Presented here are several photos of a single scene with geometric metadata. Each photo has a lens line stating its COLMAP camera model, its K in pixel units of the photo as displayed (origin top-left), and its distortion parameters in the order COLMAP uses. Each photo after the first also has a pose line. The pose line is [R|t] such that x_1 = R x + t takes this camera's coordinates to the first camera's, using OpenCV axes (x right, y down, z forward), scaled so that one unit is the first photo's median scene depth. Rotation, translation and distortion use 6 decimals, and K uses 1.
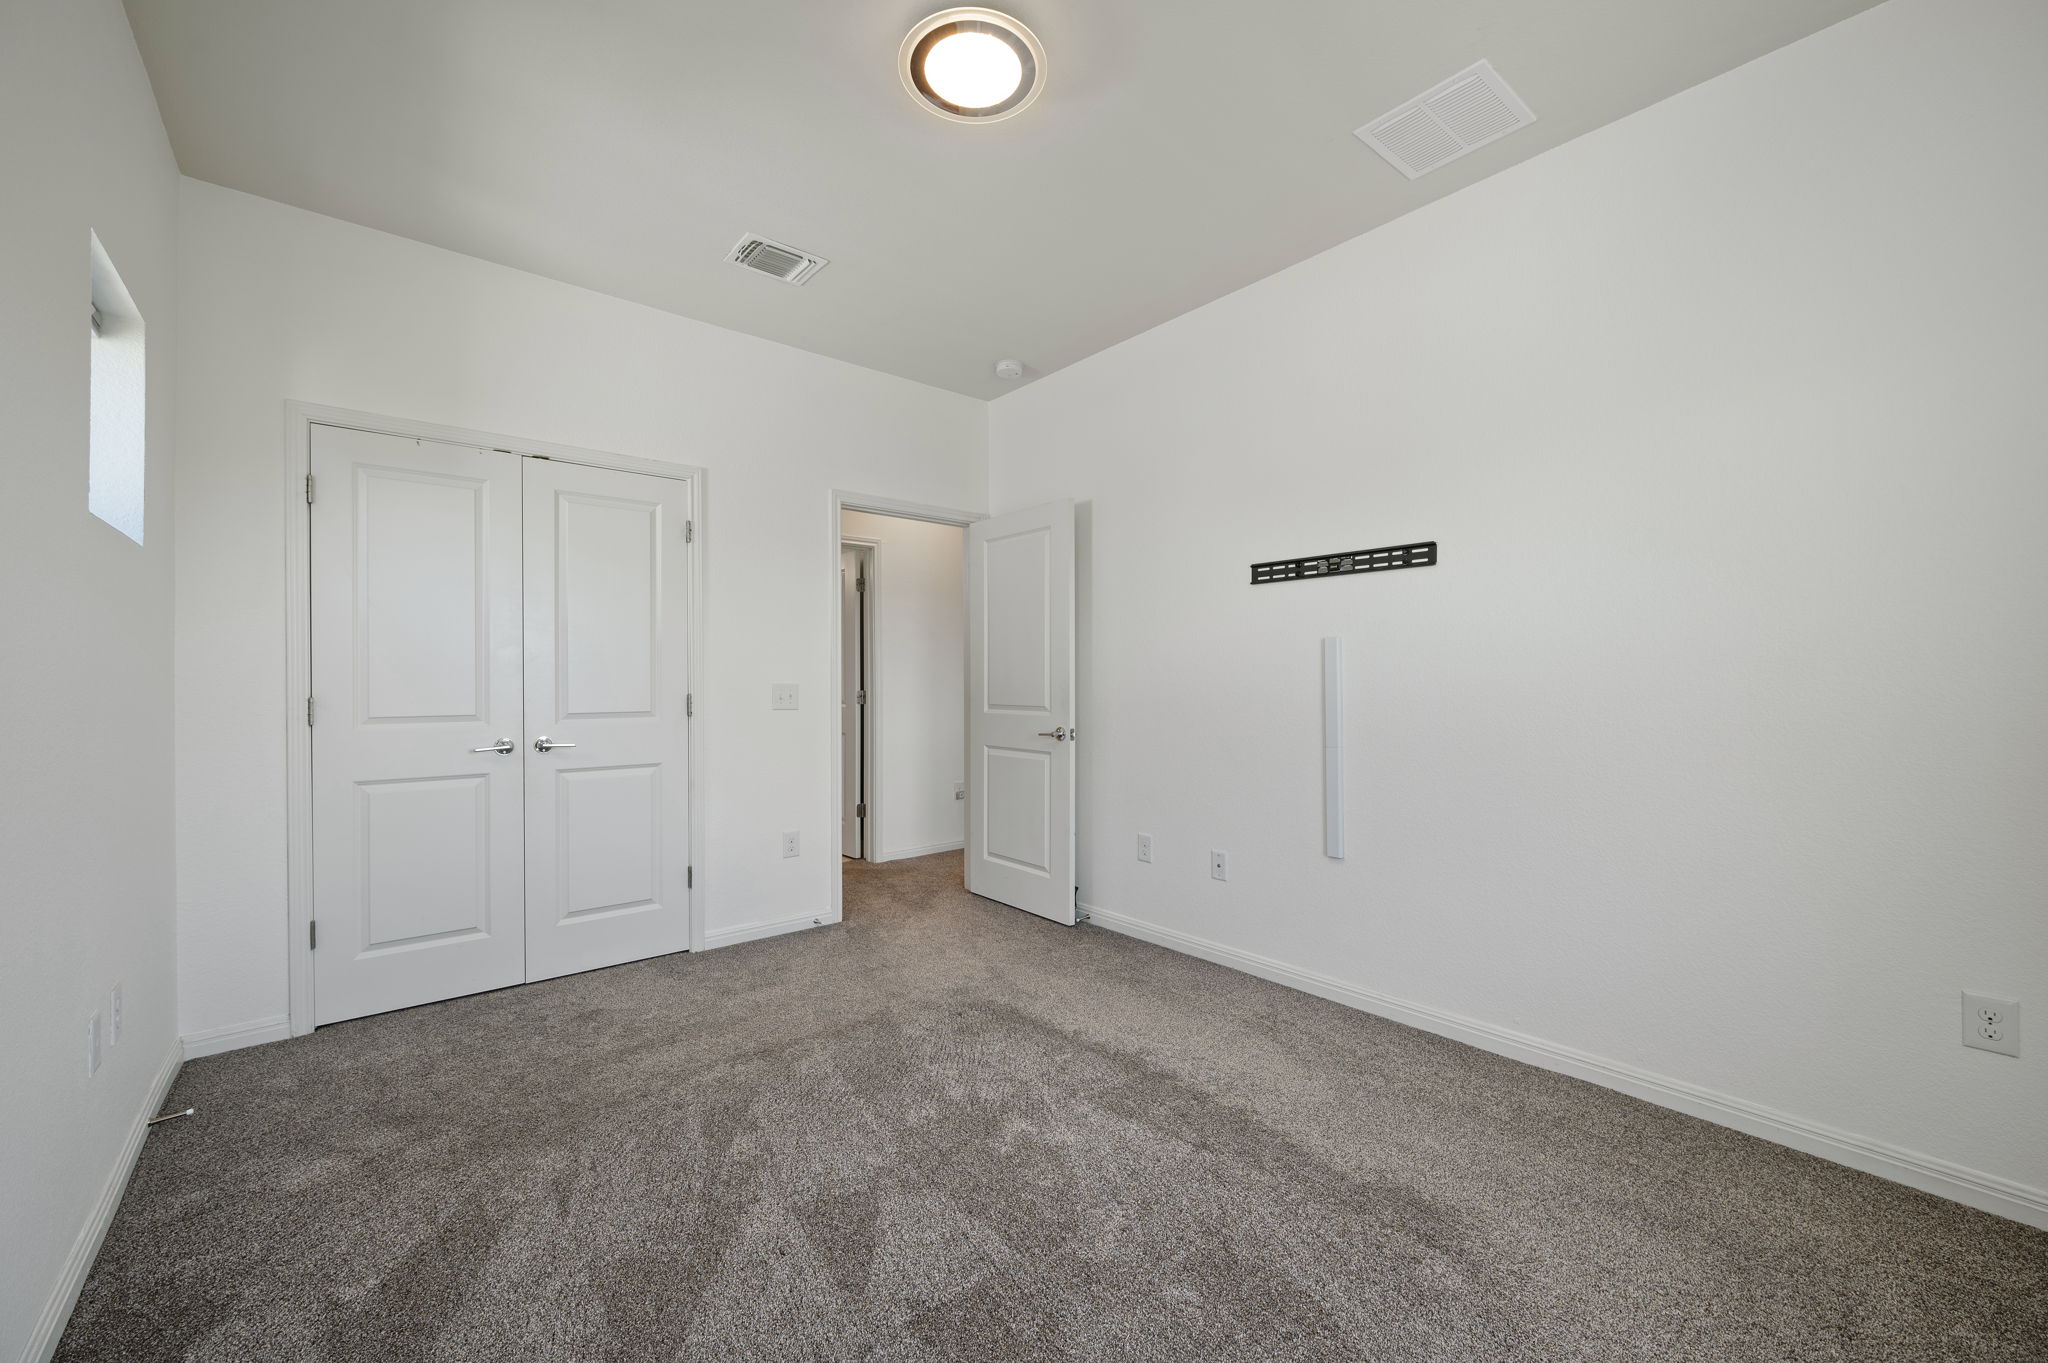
lens RADIAL K [[809.6, 0, 1024.0], [0, 809.6, 681.5], [0, 0, 1]] dist [0.001323, 0.000218]
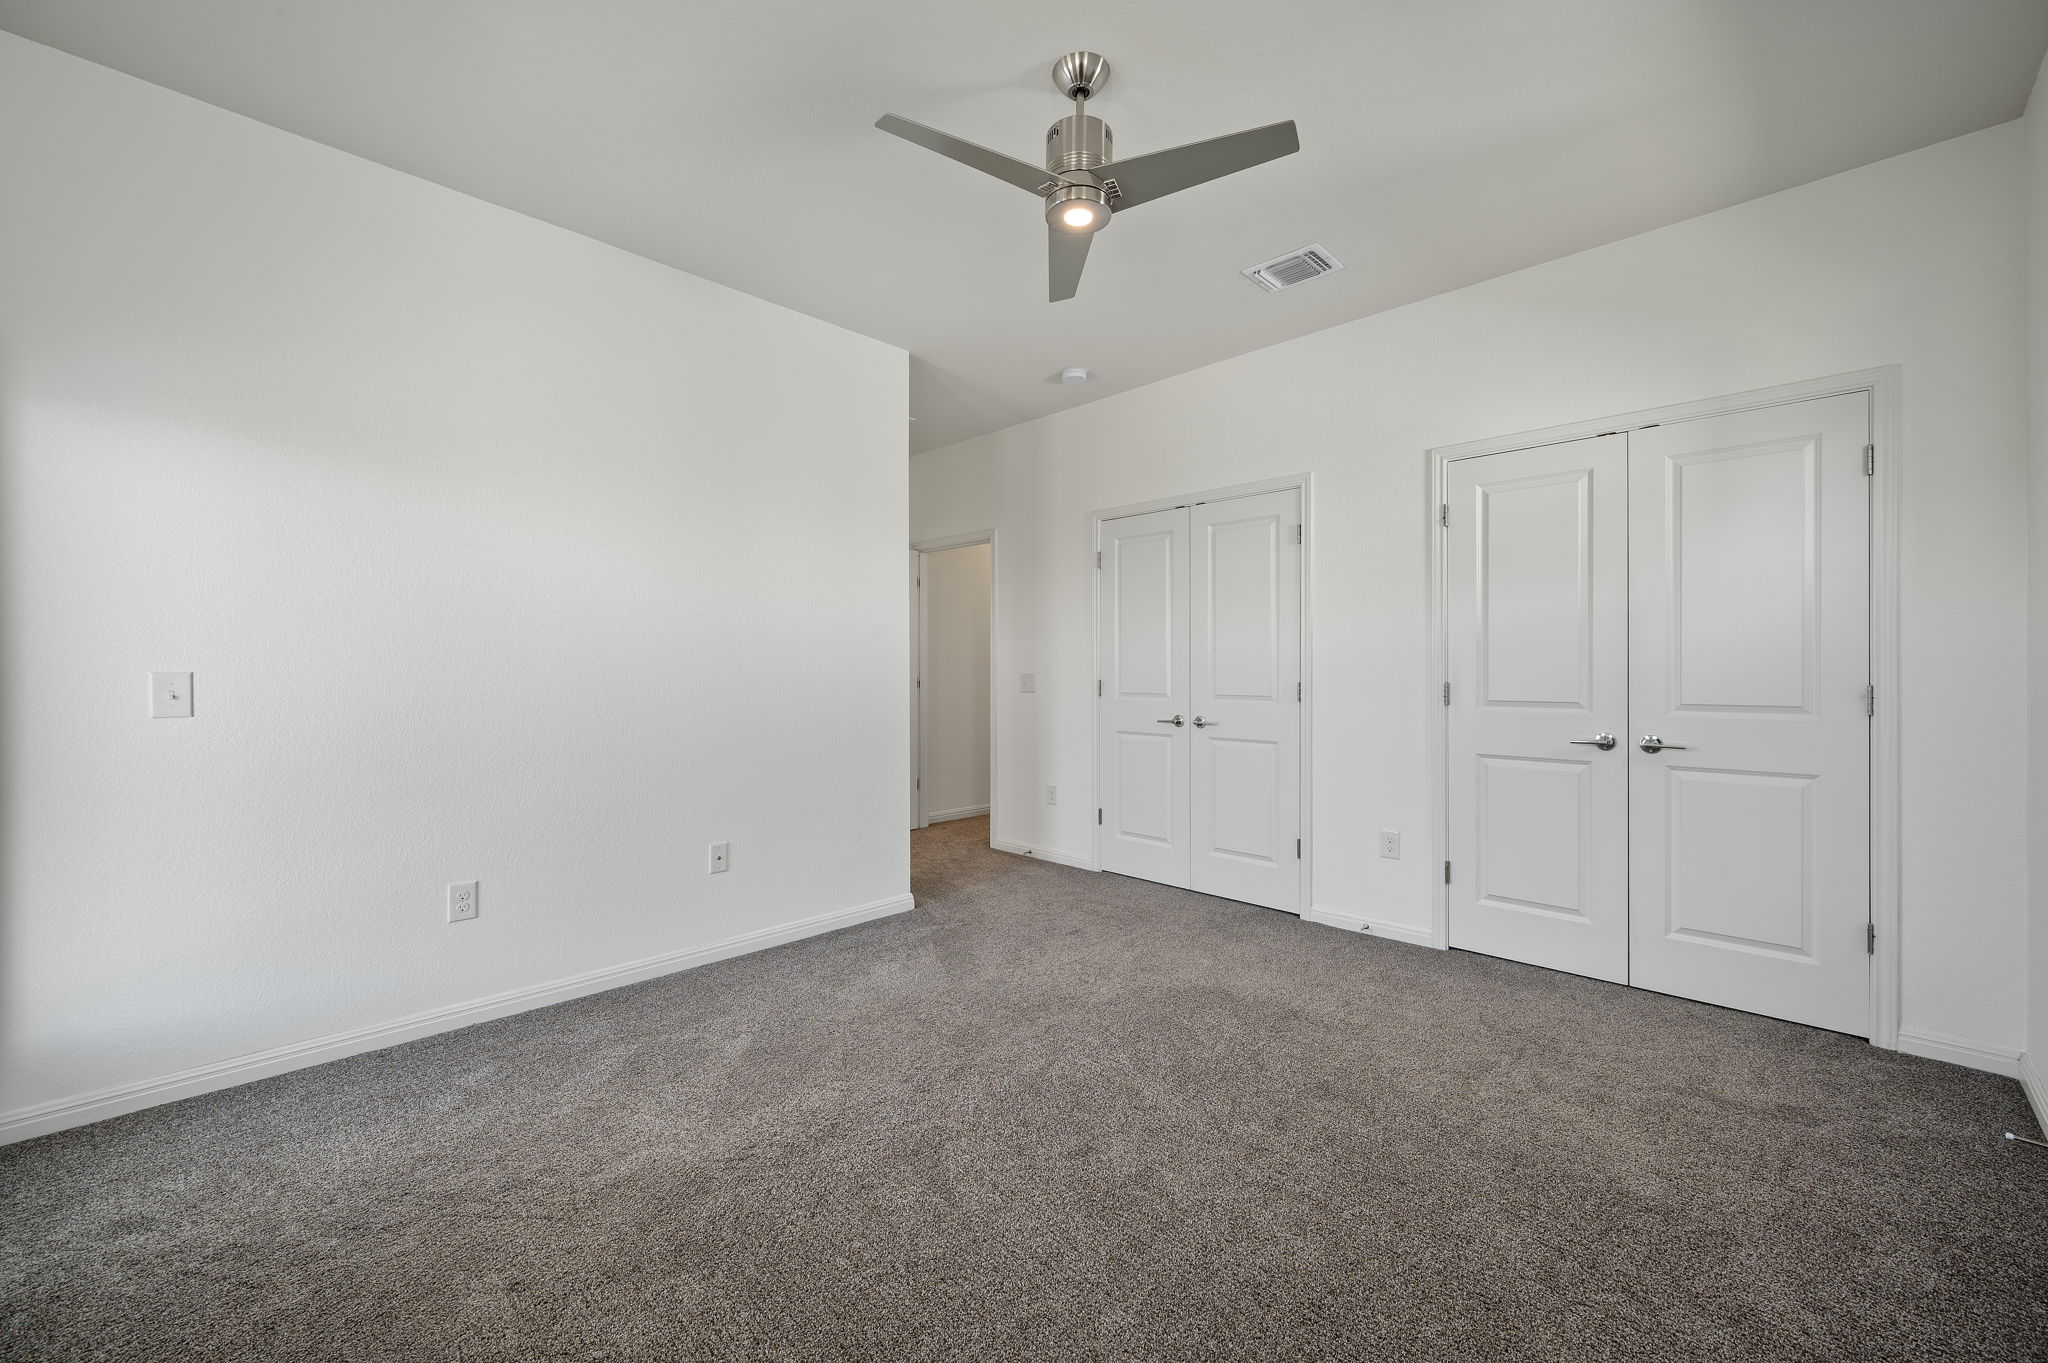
lens RADIAL K [[809.6, 0, 1024.0], [0, 809.6, 681.5], [0, 0, 1]] dist [0.001323, 0.000218]
pose [[0.088358, 0.010250, -0.996036, 0.305878], [0.005656, 0.999926, 0.010792, 0.000562], [0.996073, -0.006587, 0.088293, 0.240921]]
